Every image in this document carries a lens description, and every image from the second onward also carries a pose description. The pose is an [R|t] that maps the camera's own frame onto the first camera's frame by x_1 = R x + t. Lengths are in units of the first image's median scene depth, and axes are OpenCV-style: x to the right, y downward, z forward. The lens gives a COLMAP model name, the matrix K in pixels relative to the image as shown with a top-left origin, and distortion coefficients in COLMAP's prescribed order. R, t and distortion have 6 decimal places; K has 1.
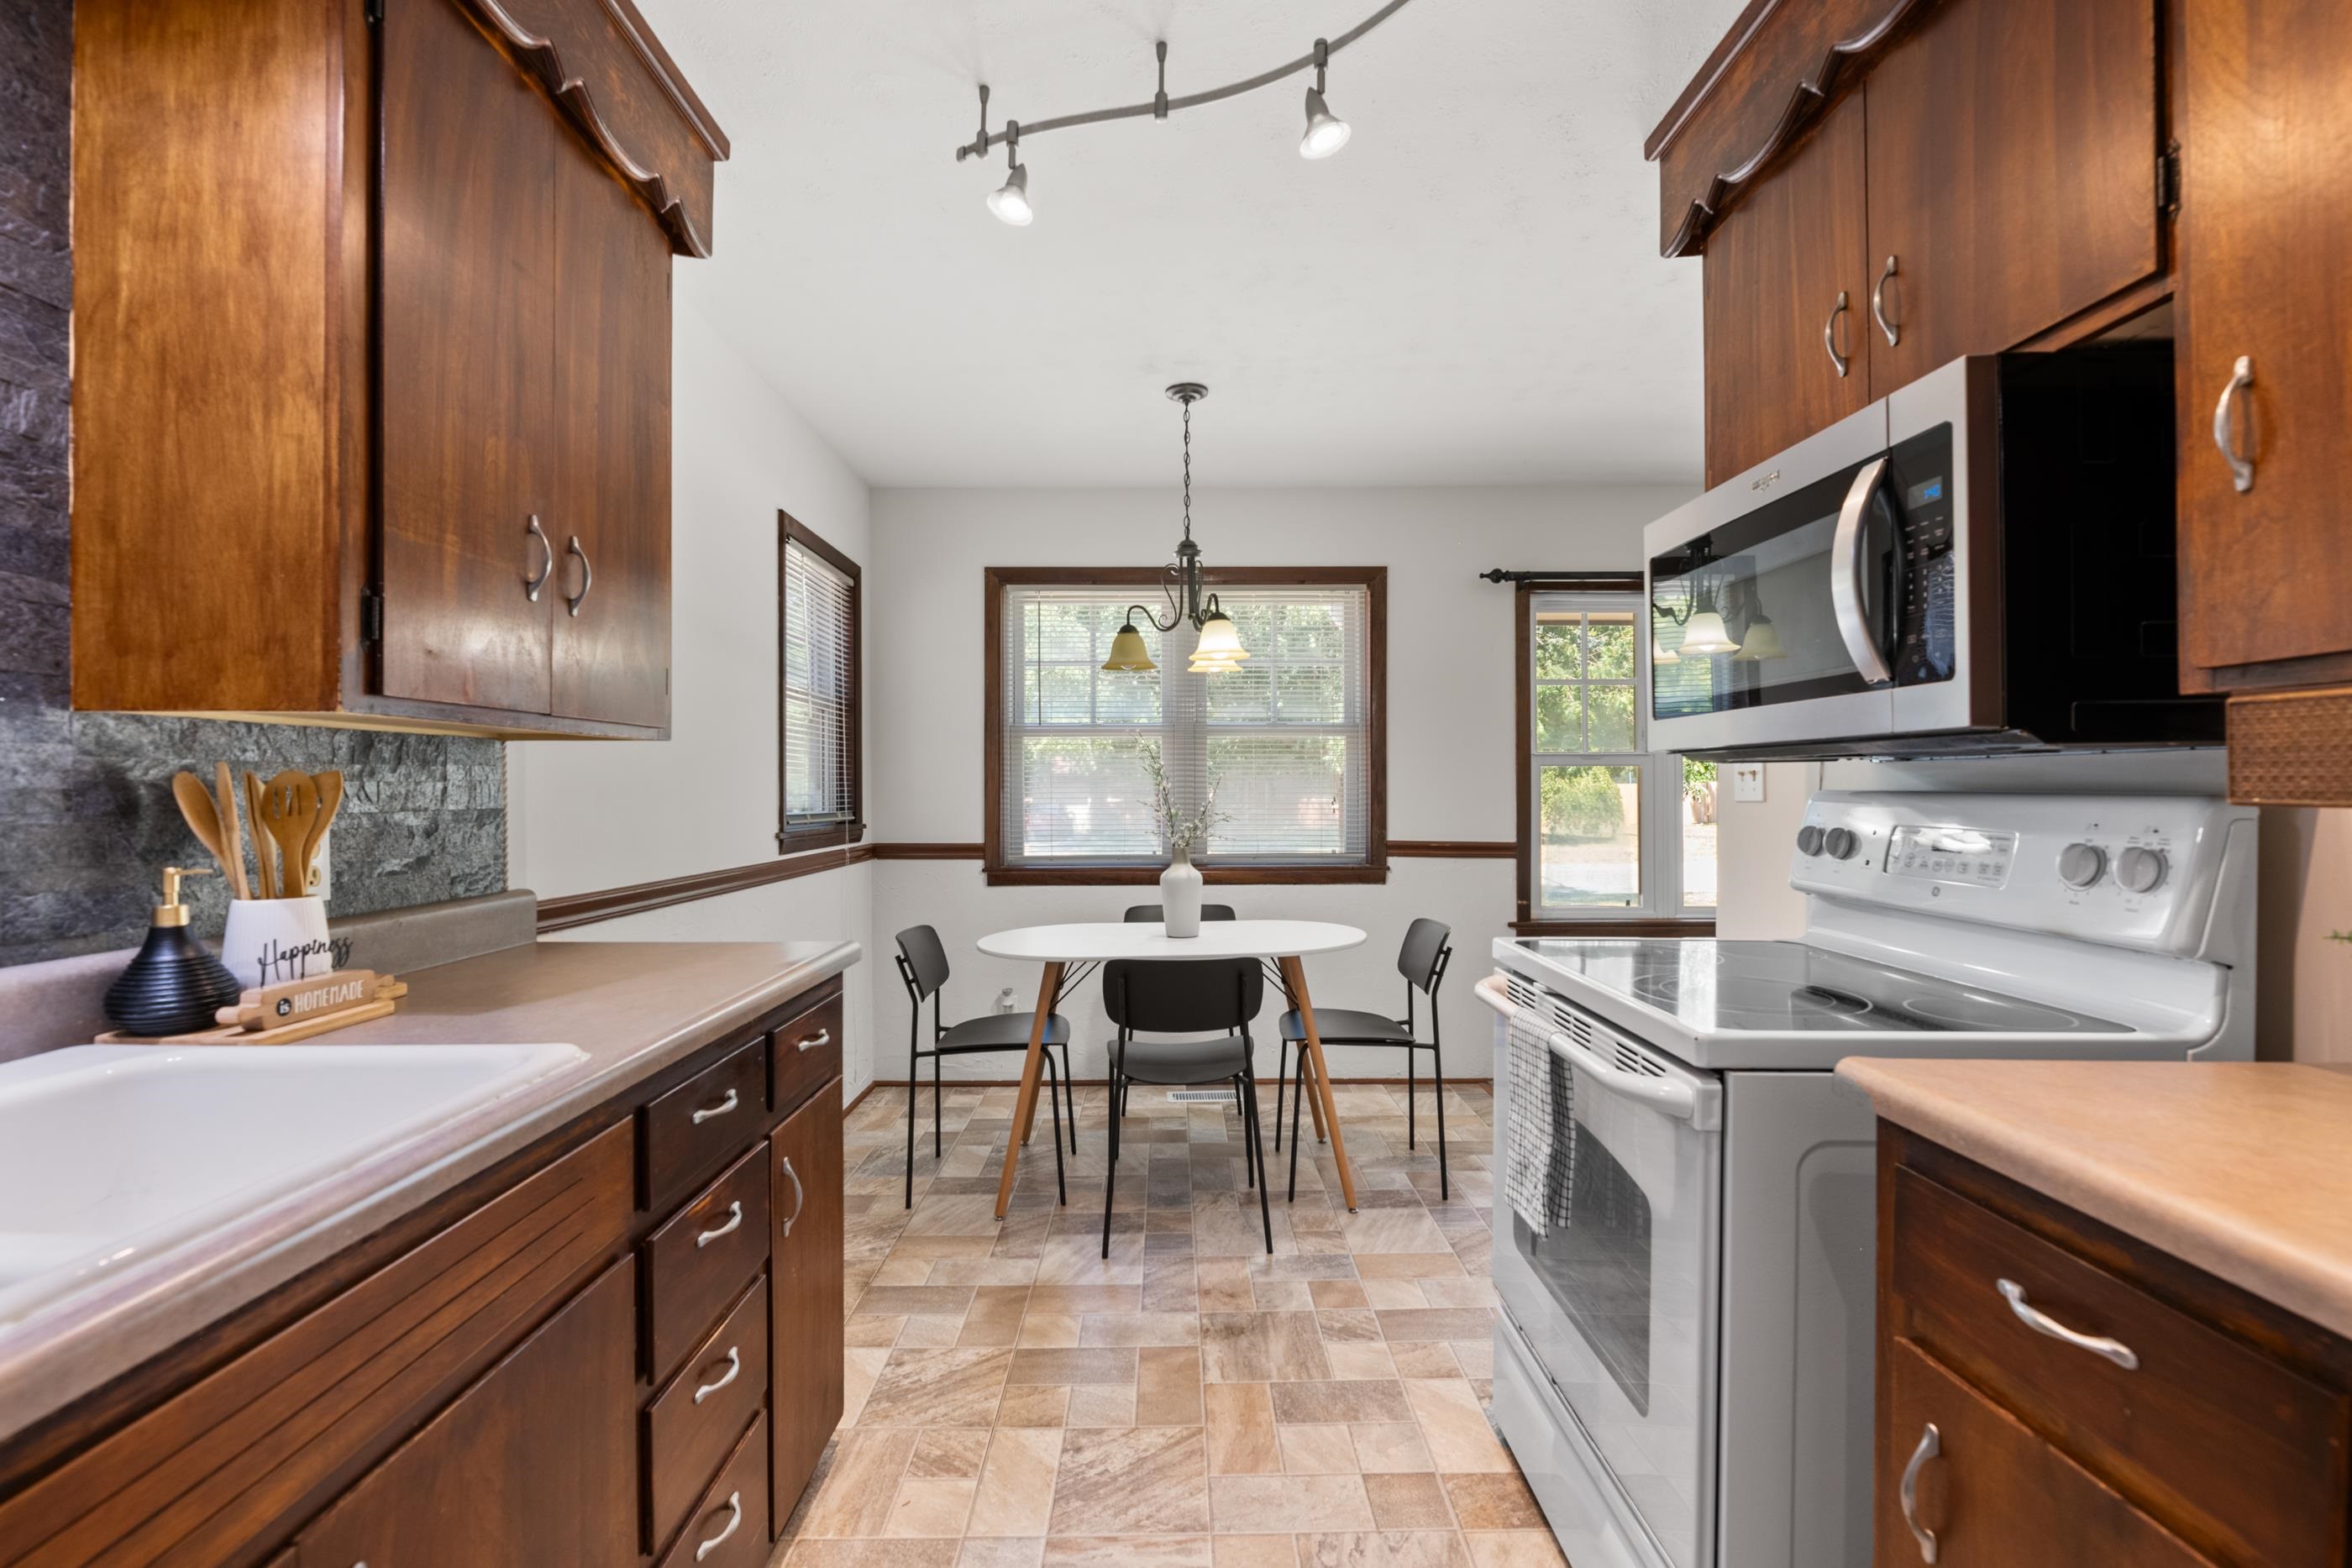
lens RADIAL K [[1035.8, 0, 1178.9], [0, 1035.8, 787.7], [0, 0, 1]] dist [-0.004758, 0.000305]
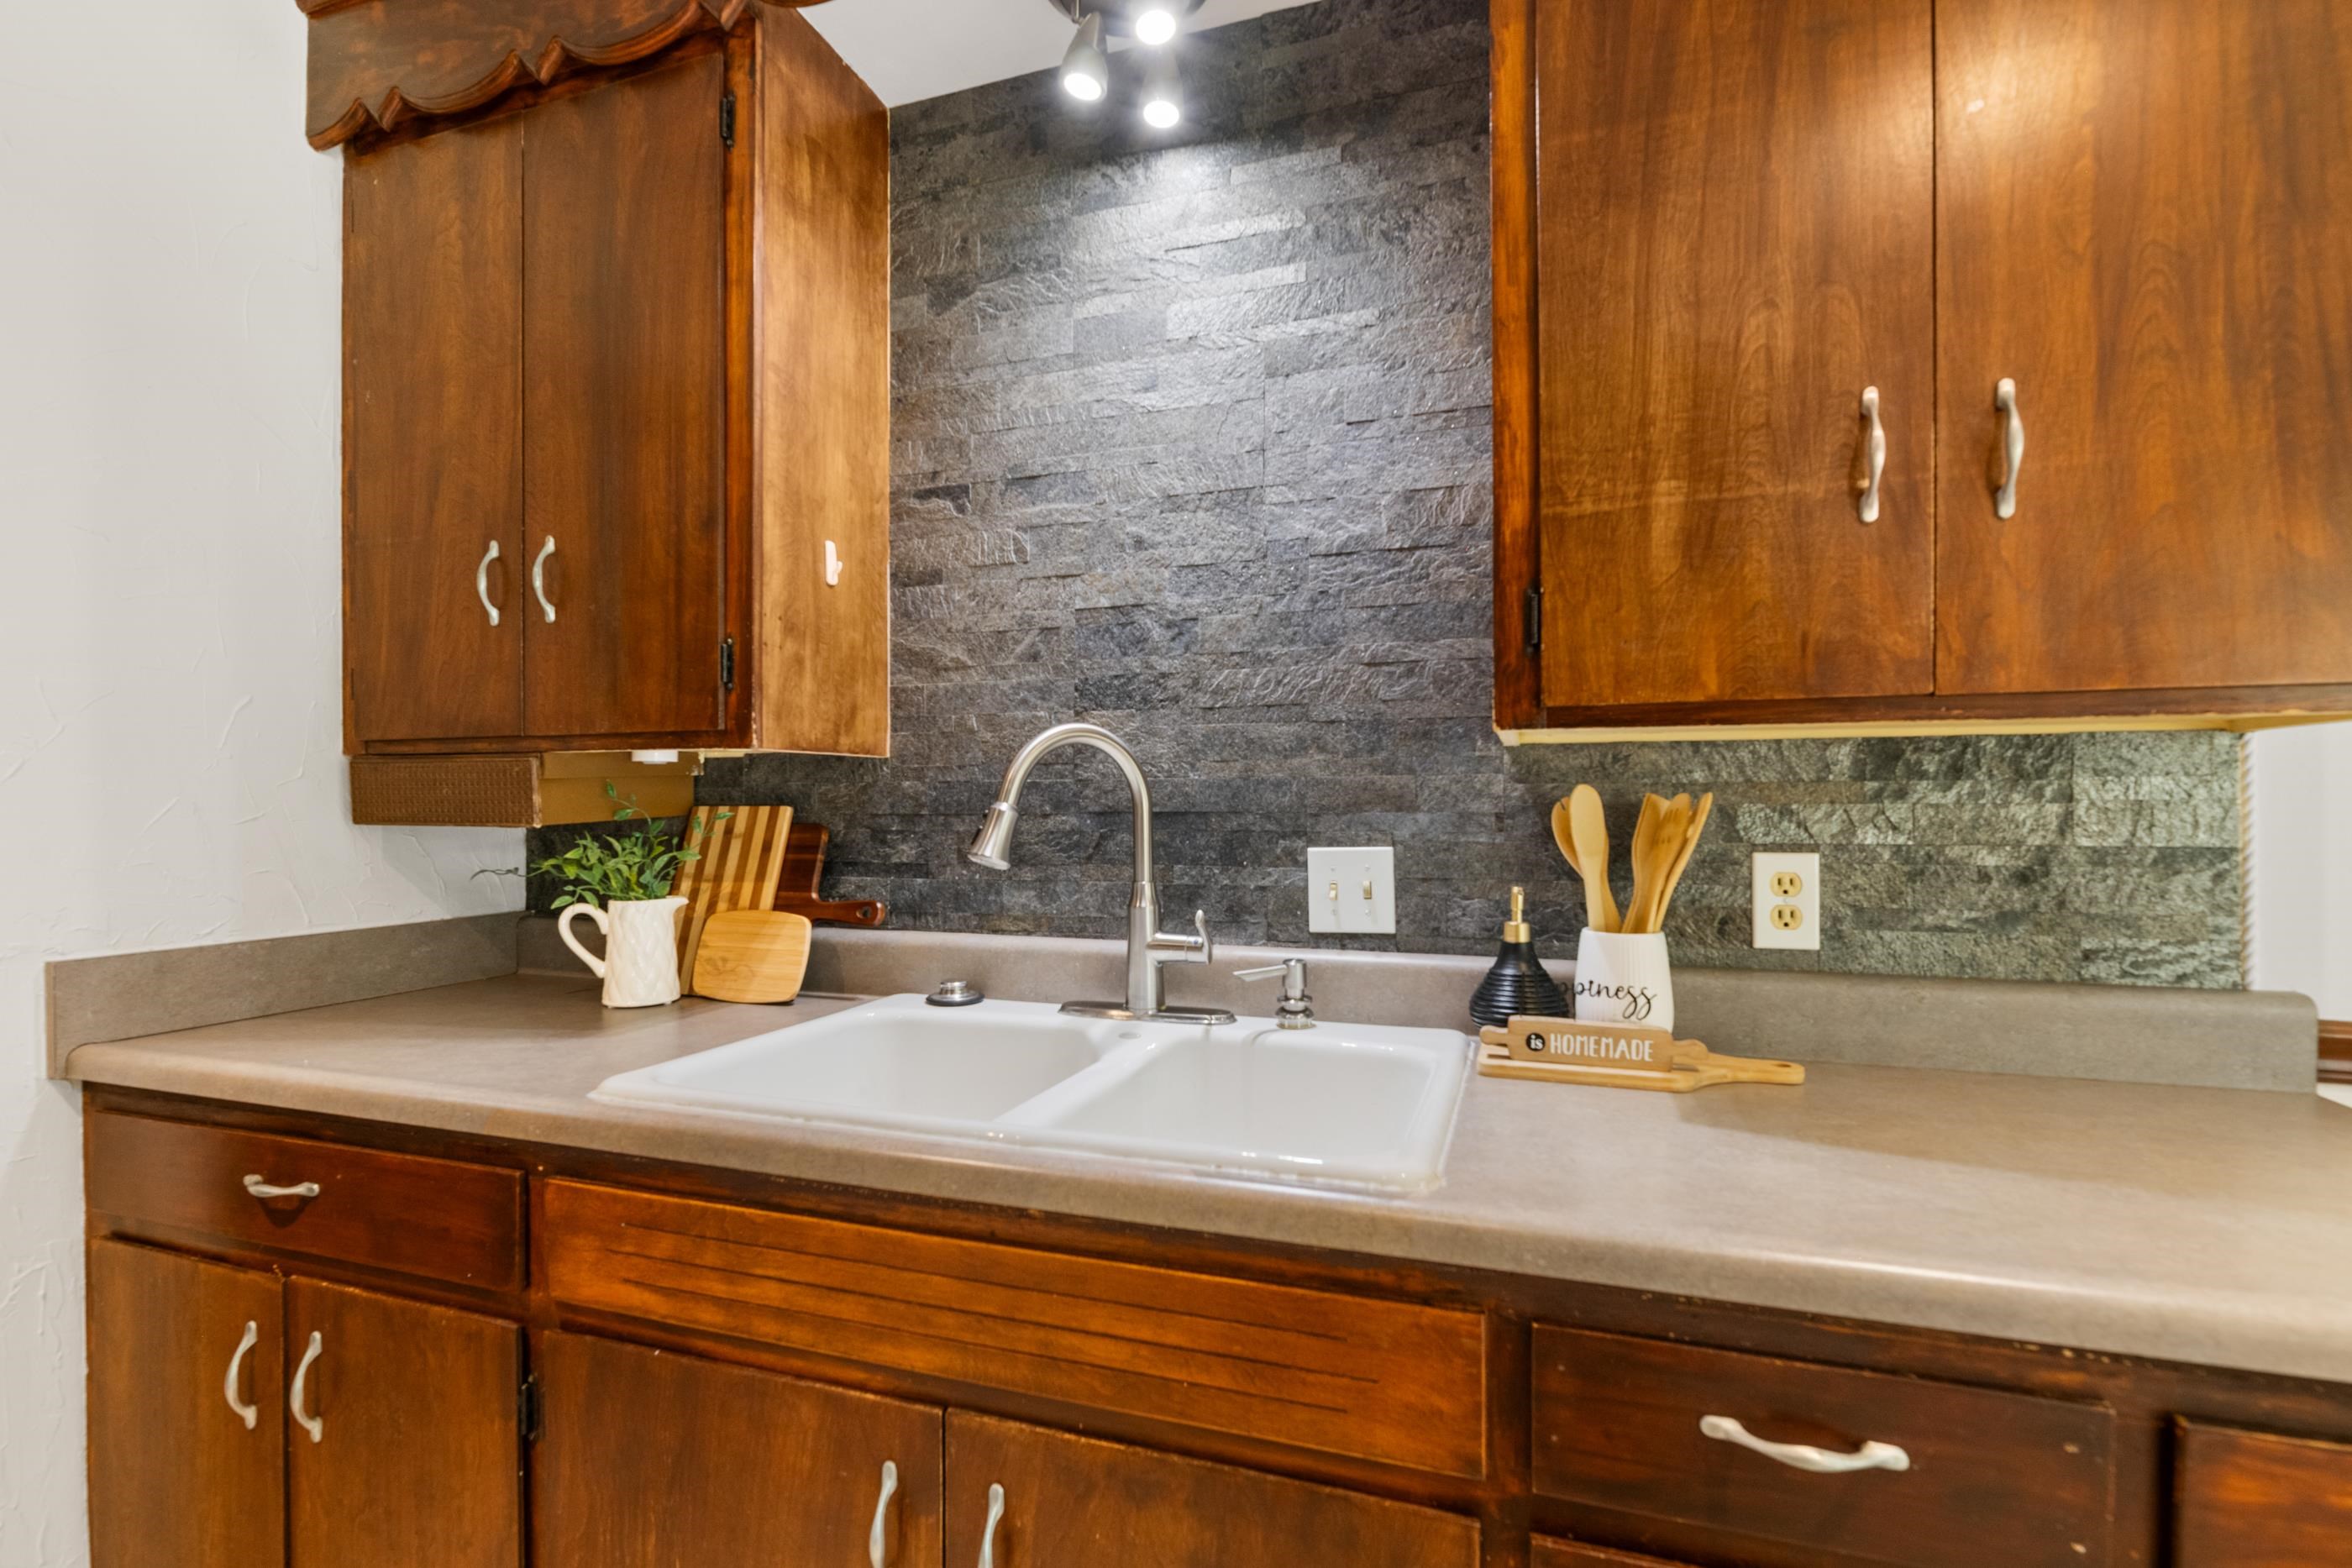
lens RADIAL K [[1035.8, 0, 1159.6], [0, 1035.8, 813.0], [0, 0, 1]] dist [-0.004758, 0.000305]
pose [[-0.325359, 0.008144, -0.945555, 0.112279], [0.001801, 0.999966, 0.007992, -0.006058], [0.945589, 0.000897, -0.325363, 0.724302]]
